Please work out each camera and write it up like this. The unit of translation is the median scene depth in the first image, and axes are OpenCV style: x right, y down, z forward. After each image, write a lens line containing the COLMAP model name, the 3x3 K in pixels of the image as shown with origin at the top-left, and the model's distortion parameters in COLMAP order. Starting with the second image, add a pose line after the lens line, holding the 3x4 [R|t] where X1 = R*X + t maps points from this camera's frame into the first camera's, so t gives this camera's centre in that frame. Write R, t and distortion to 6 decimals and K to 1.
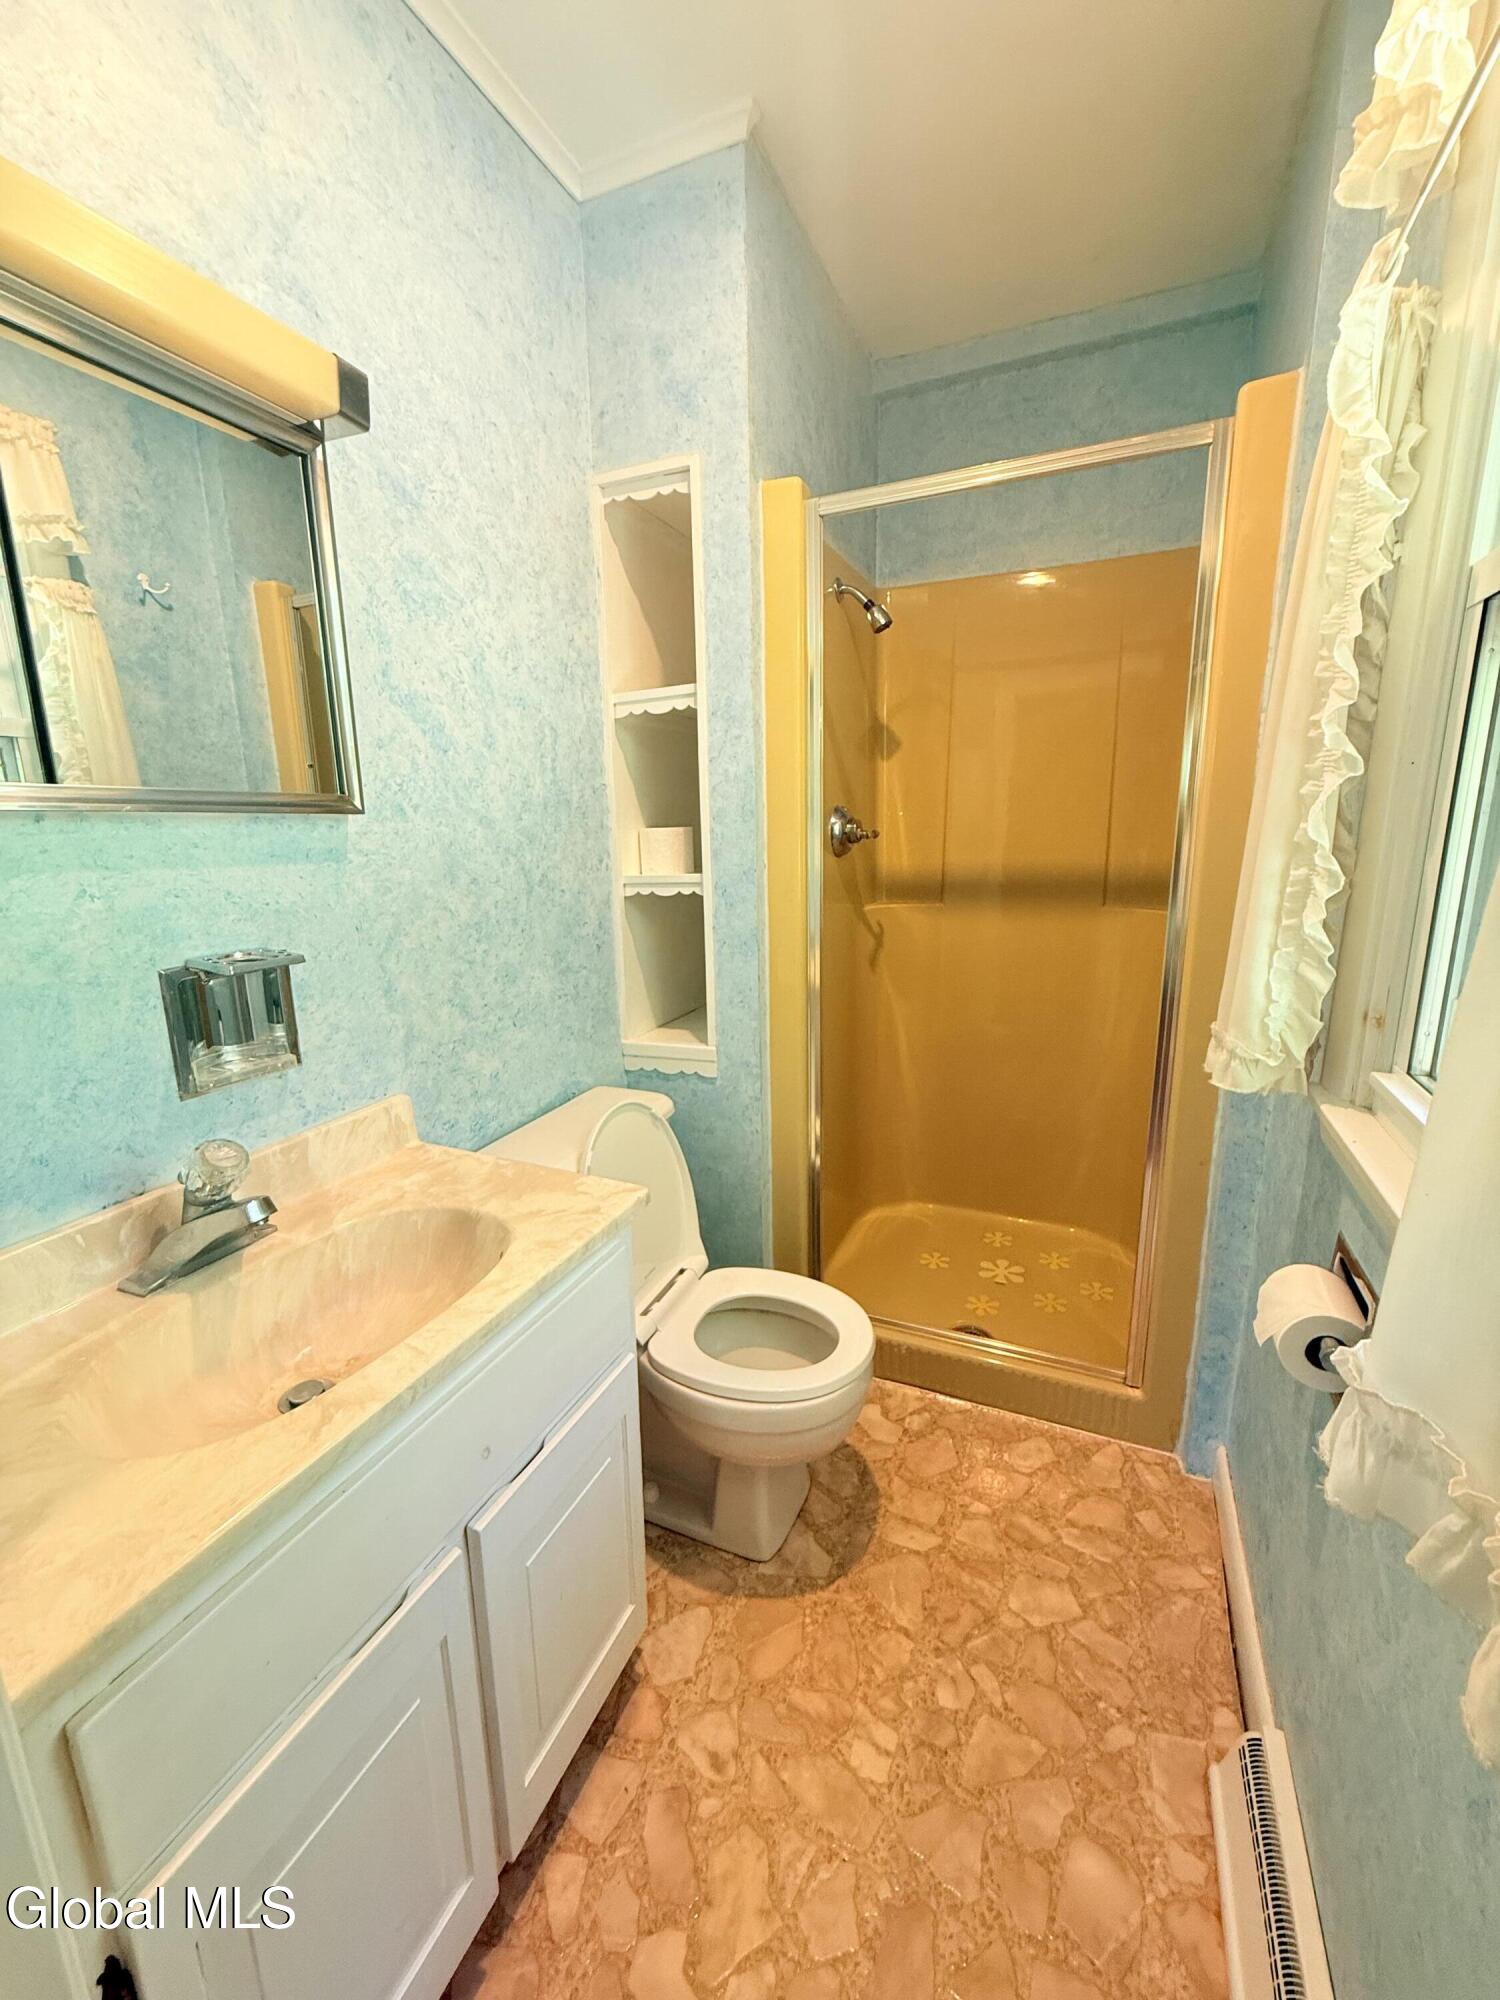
lens RADIAL K [[795.0, 0, 751.6], [0, 795.0, 1005.1], [0, 0, 1]] dist [-0.000075, 0.000343]
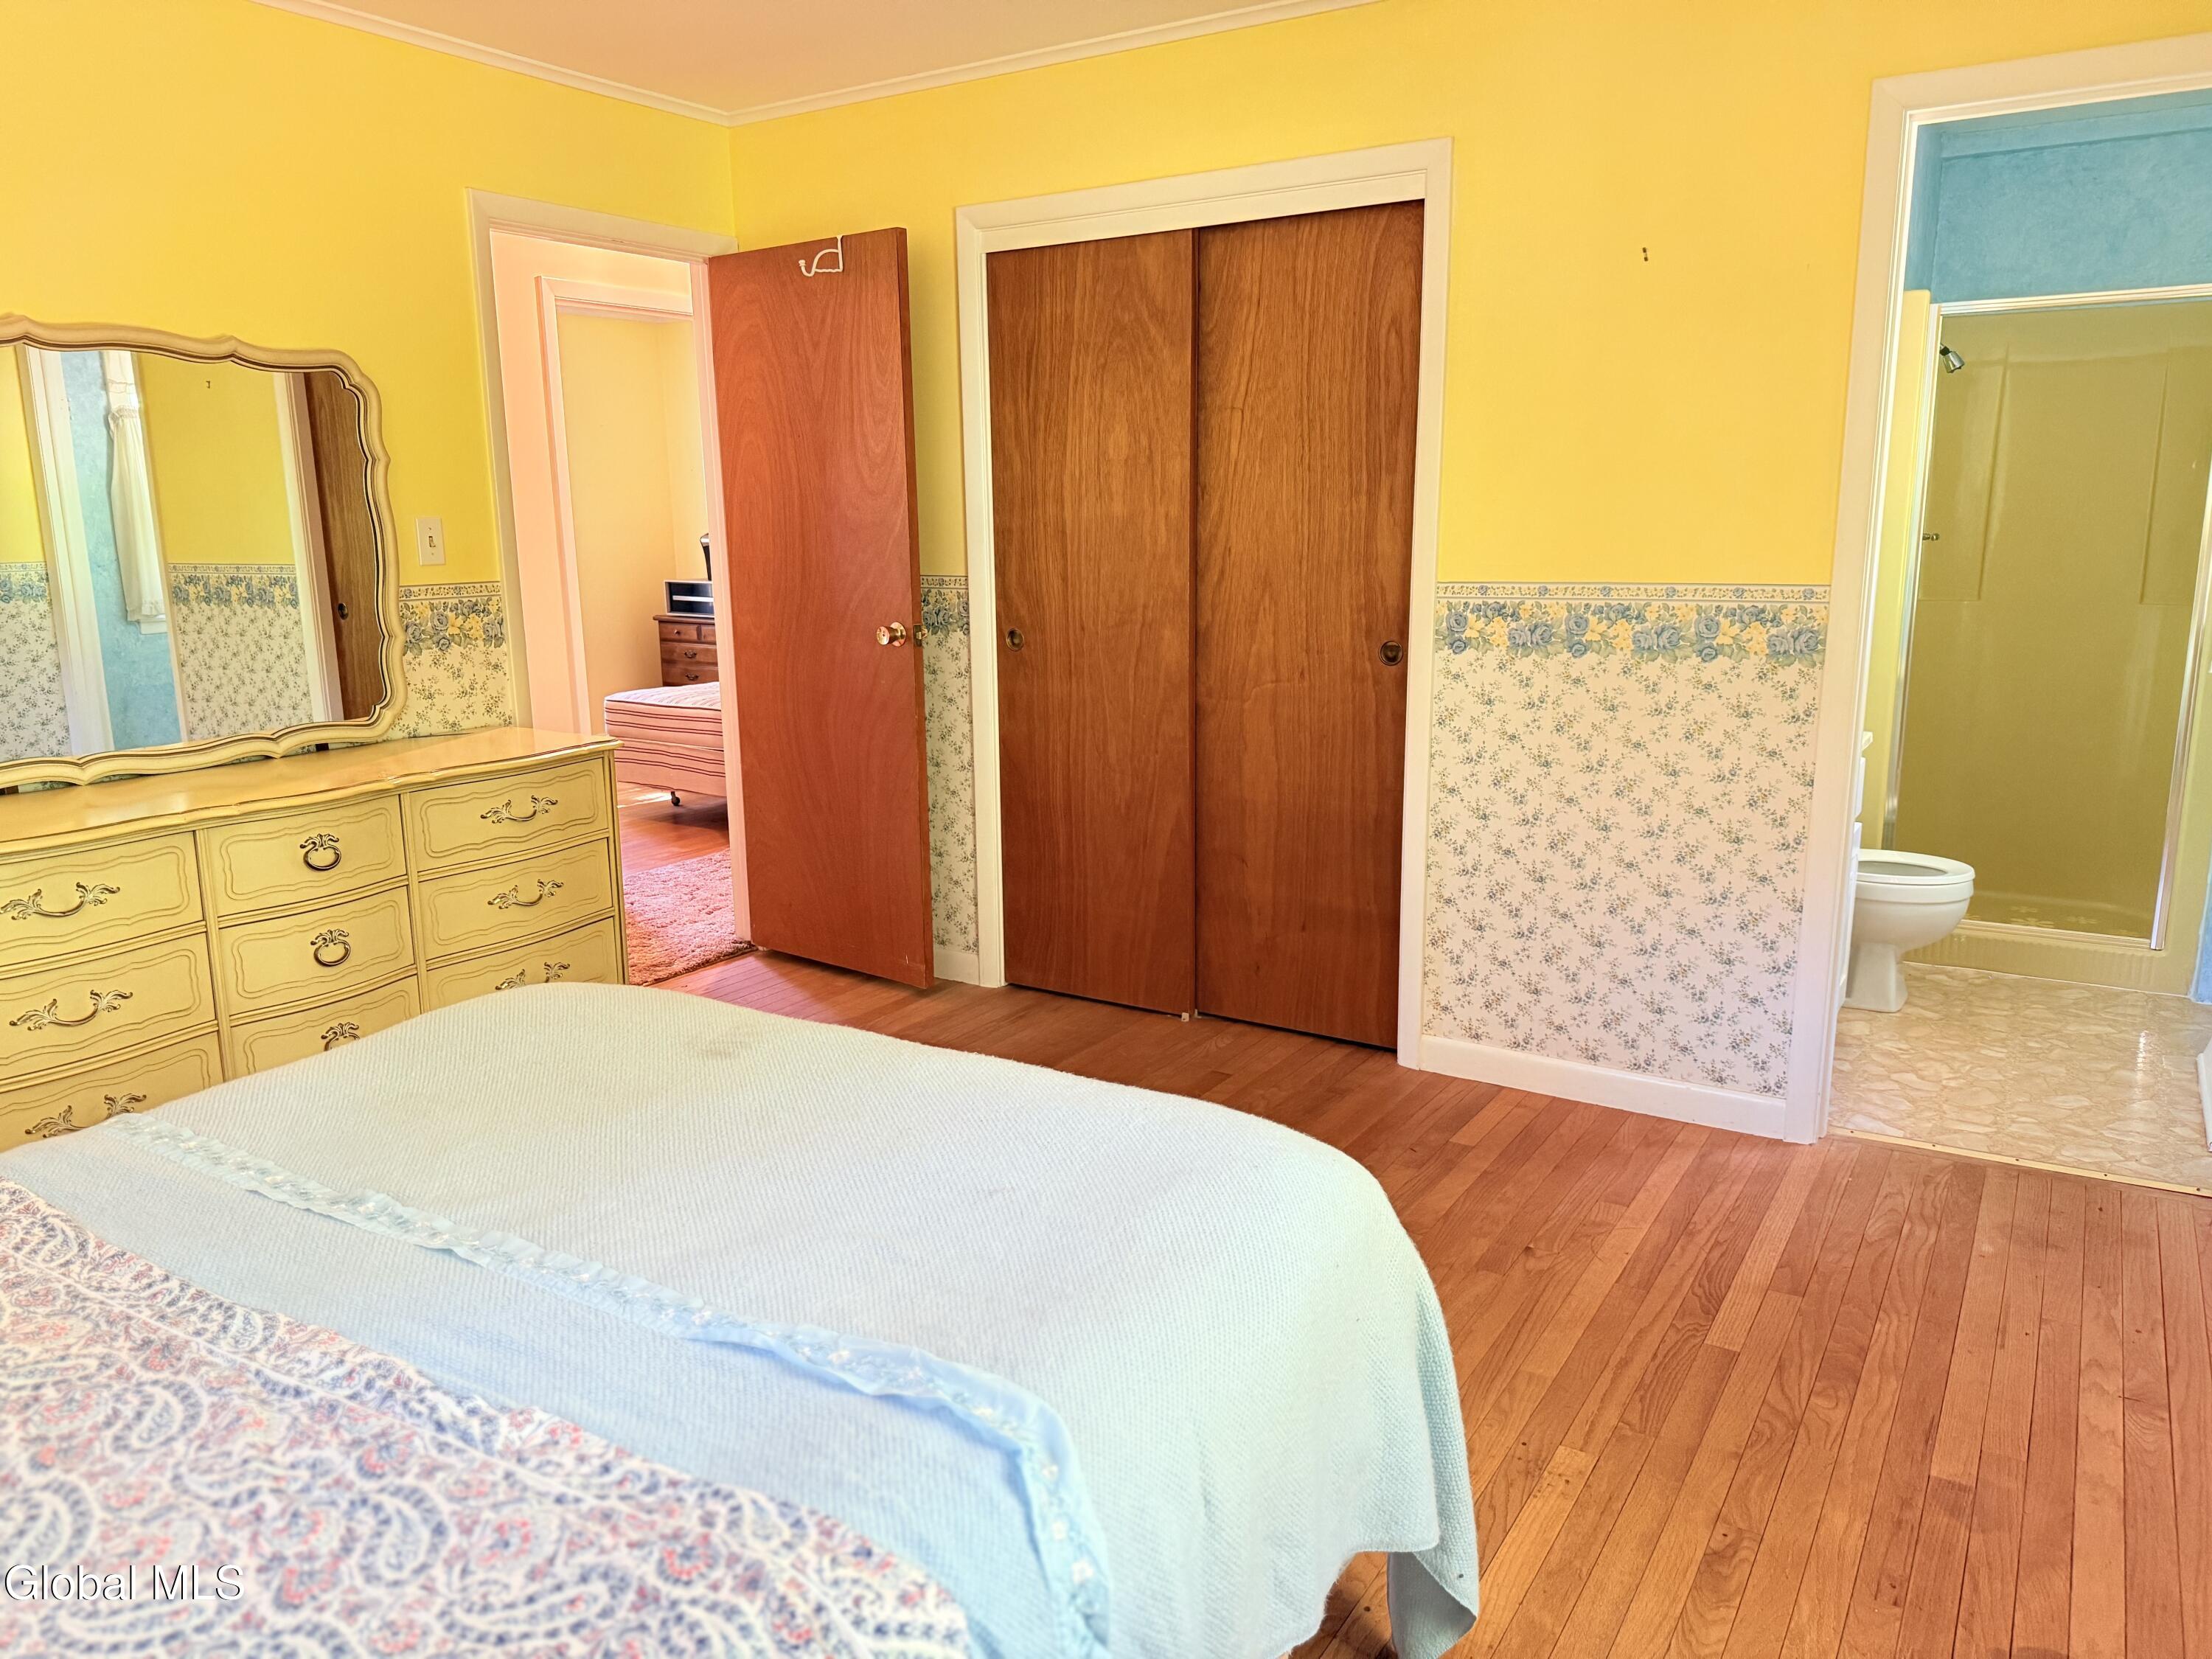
lens RADIAL K [[1566.5, 0, 1098.8], [0, 1566.5, 827.9], [0, 0, 1]] dist [0.030771, -0.030936]
pose [[0.988186, 0.039800, -0.148000, -0.962973], [-0.041651, 0.999088, -0.009425, 0.396797], [0.147490, 0.015478, 0.988942, -2.034498]]
